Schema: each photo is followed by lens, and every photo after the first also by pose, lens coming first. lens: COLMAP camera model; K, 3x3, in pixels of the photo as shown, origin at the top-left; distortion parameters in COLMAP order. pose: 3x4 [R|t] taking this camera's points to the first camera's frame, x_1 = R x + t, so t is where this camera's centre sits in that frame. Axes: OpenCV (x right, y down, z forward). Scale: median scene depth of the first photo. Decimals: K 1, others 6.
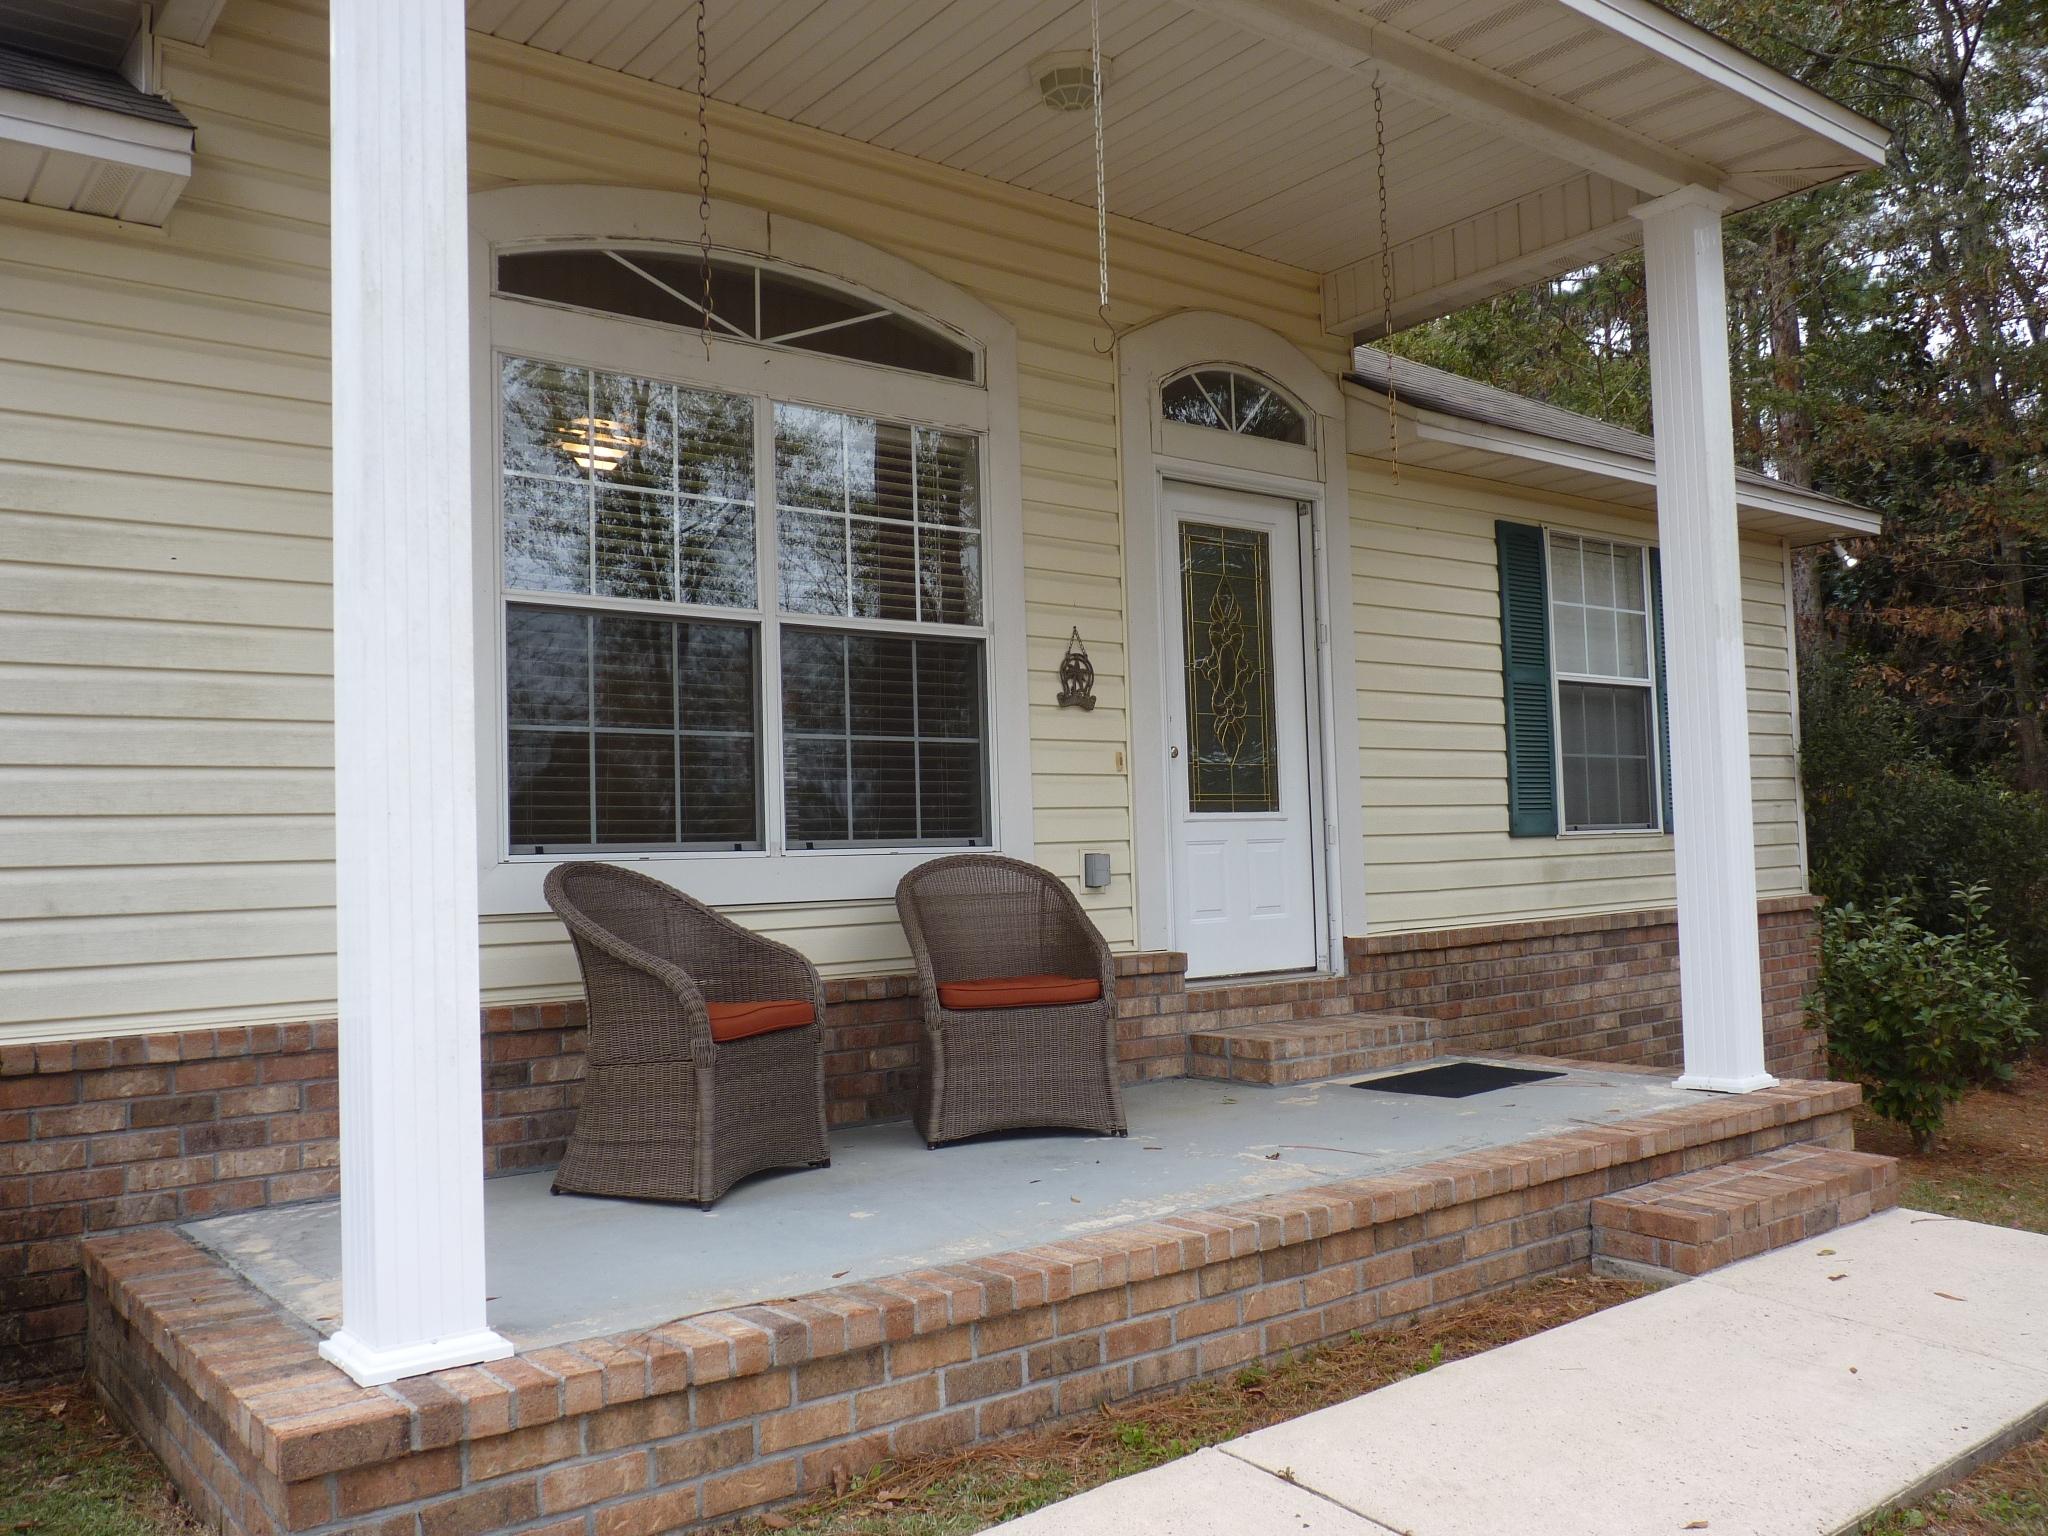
lens RADIAL K [[1643.4, 0, 1016.4], [0, 1643.4, 779.5], [0, 0, 1]] dist [-0.025197, 0.010482]
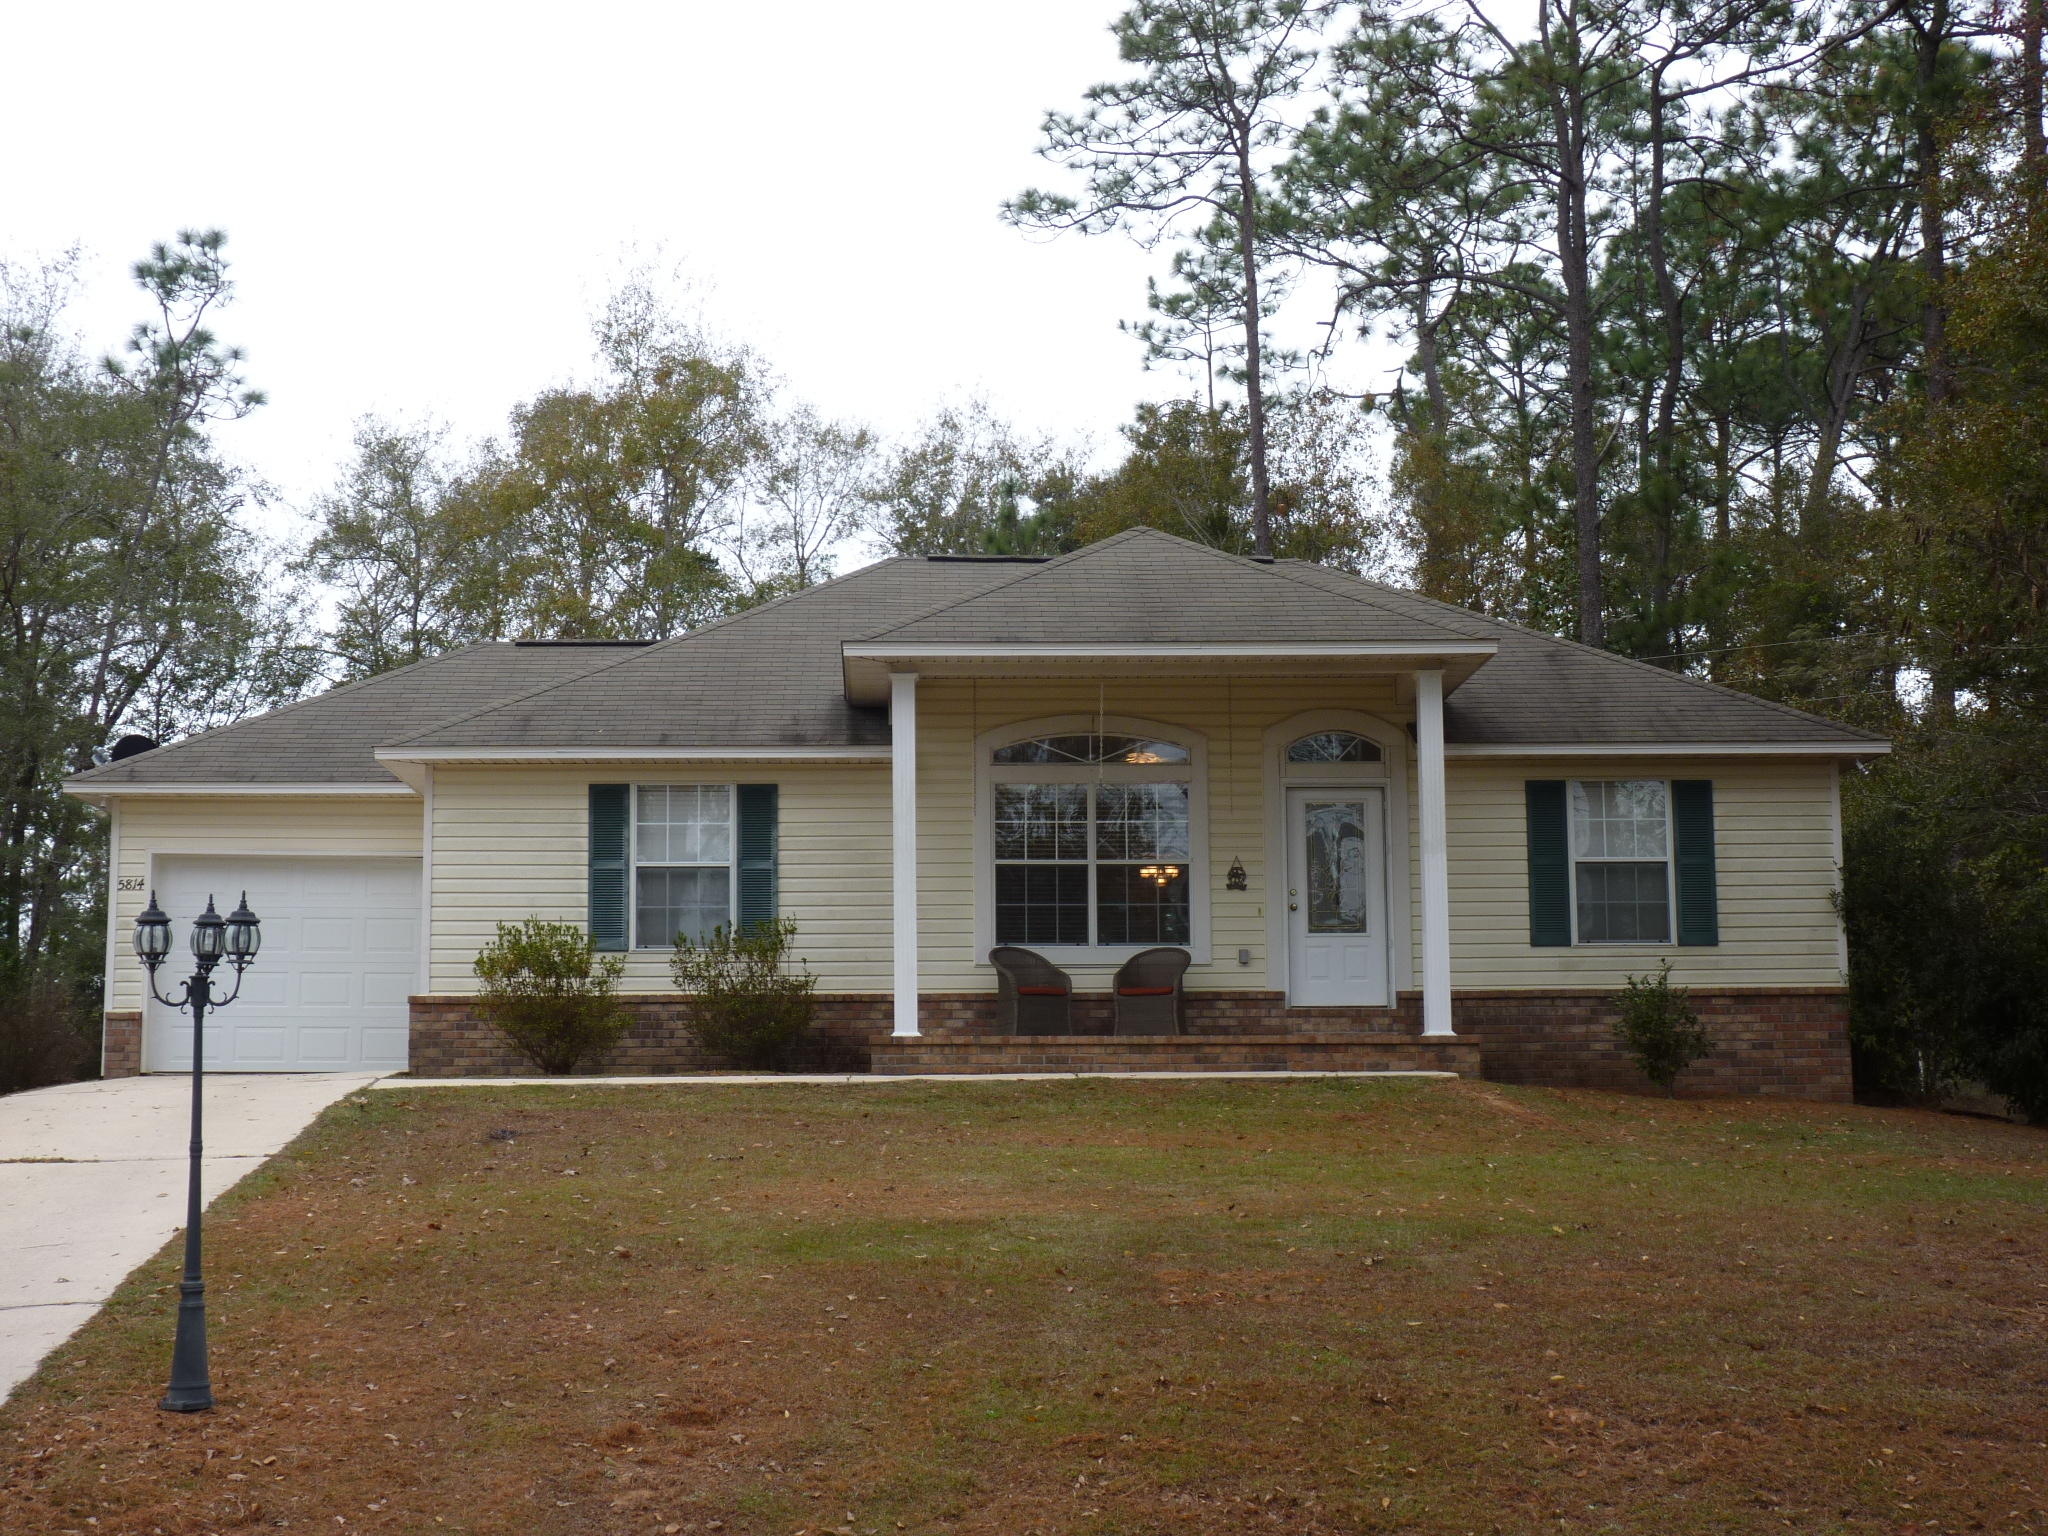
lens RADIAL K [[2982.9, 0, 1024.0], [0, 2982.9, 768.0], [0, 0, 1]] dist [-0.010529, 0.094846]
pose [[0.814264, -0.056013, -0.577786, 2.057258], [0.011794, 0.996725, -0.080007, 0.111097], [0.580375, 0.058332, 0.812257, -2.440197]]
